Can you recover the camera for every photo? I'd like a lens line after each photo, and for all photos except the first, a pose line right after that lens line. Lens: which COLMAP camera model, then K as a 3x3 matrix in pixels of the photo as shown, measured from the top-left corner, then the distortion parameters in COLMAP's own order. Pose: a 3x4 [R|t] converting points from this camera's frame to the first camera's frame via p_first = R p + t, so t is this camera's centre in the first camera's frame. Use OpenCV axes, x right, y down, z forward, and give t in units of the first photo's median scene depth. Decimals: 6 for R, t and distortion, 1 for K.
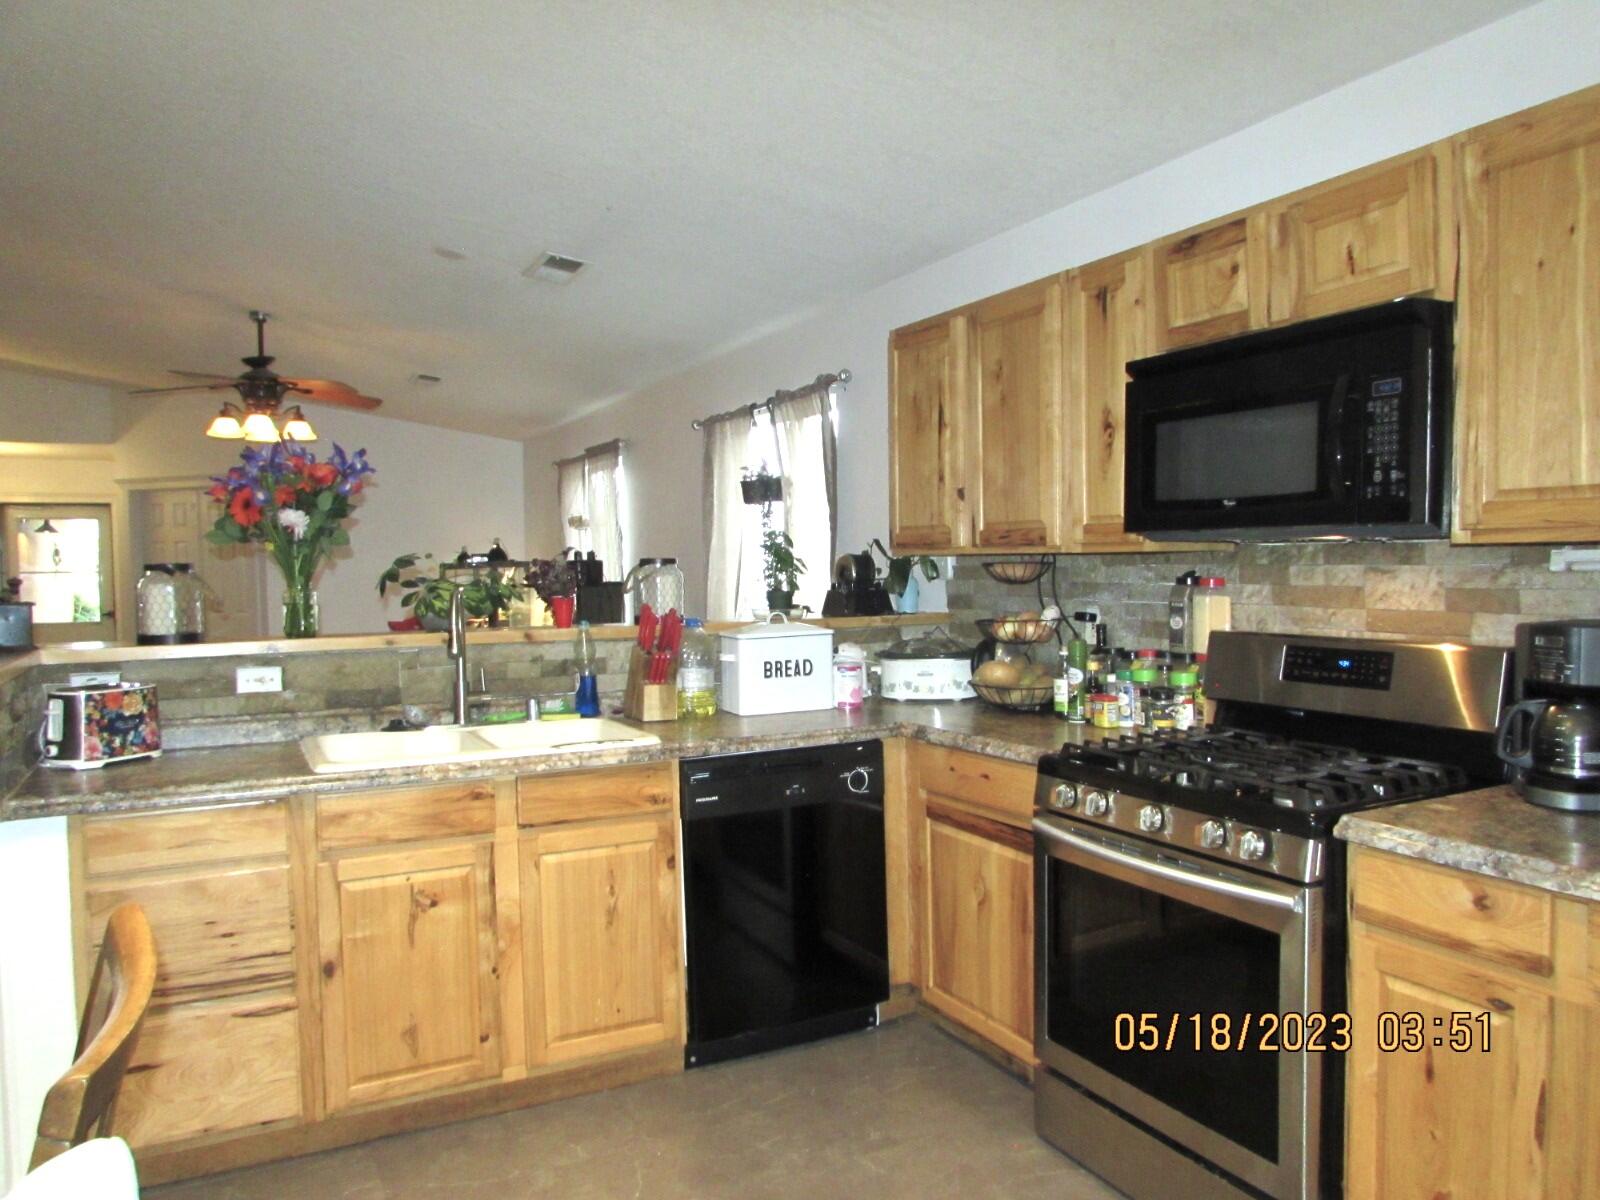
lens RADIAL K [[1129.4, 0, 796.7], [0, 1129.4, 604.3], [0, 0, 1]] dist [-0.033609, 0.002563]
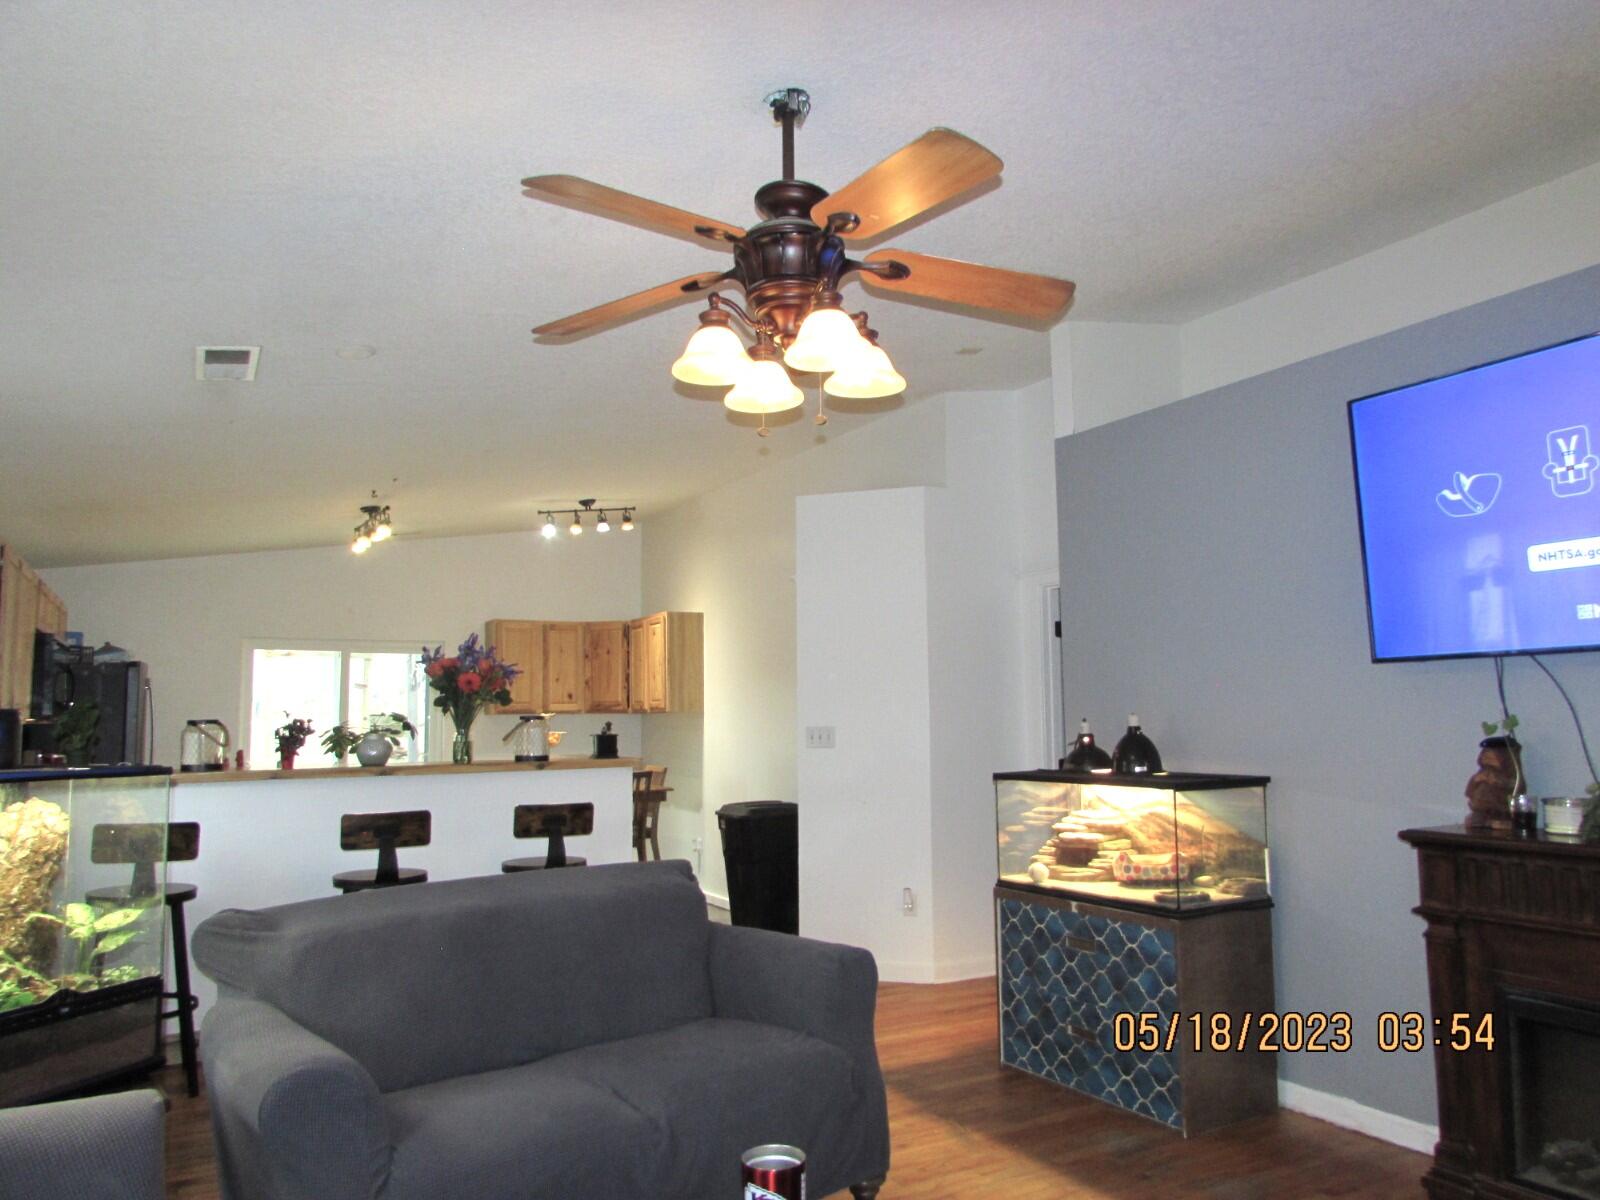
lens RADIAL K [[1134.7, 0, 796.5], [0, 1134.7, 618.4], [0, 0, 1]] dist [-0.033983, 0.003605]
pose [[-0.999308, 0.026466, -0.026139, -0.784393], [0.027797, 0.998264, -0.051928, -0.074155], [0.024720, -0.052619, -0.998309, 2.359896]]
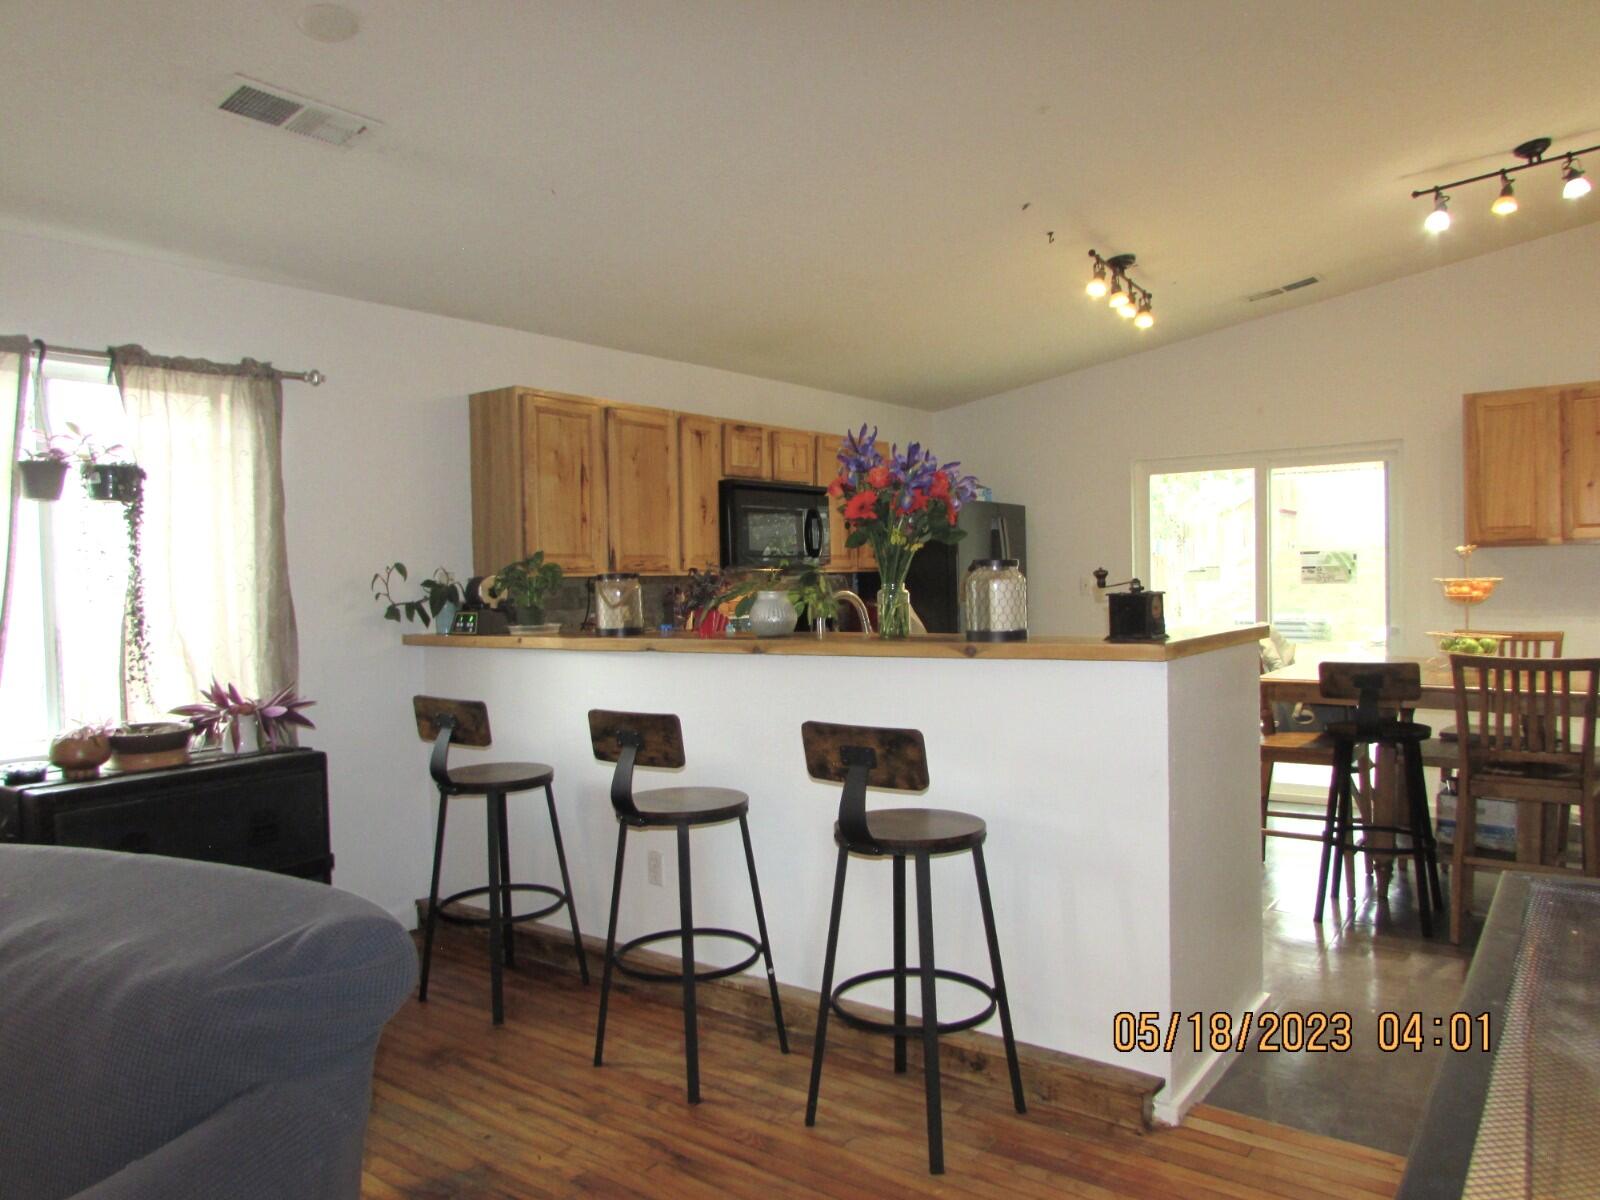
lens RADIAL K [[1134.7, 0, 796.5], [0, 1134.7, 618.4], [0, 0, 1]] dist [-0.033983, 0.003605]
pose [[-0.433269, -0.006843, 0.901239, -1.164027], [0.063053, 0.997291, 0.037885, -0.030763], [-0.899056, 0.073240, -0.431664, 1.343763]]
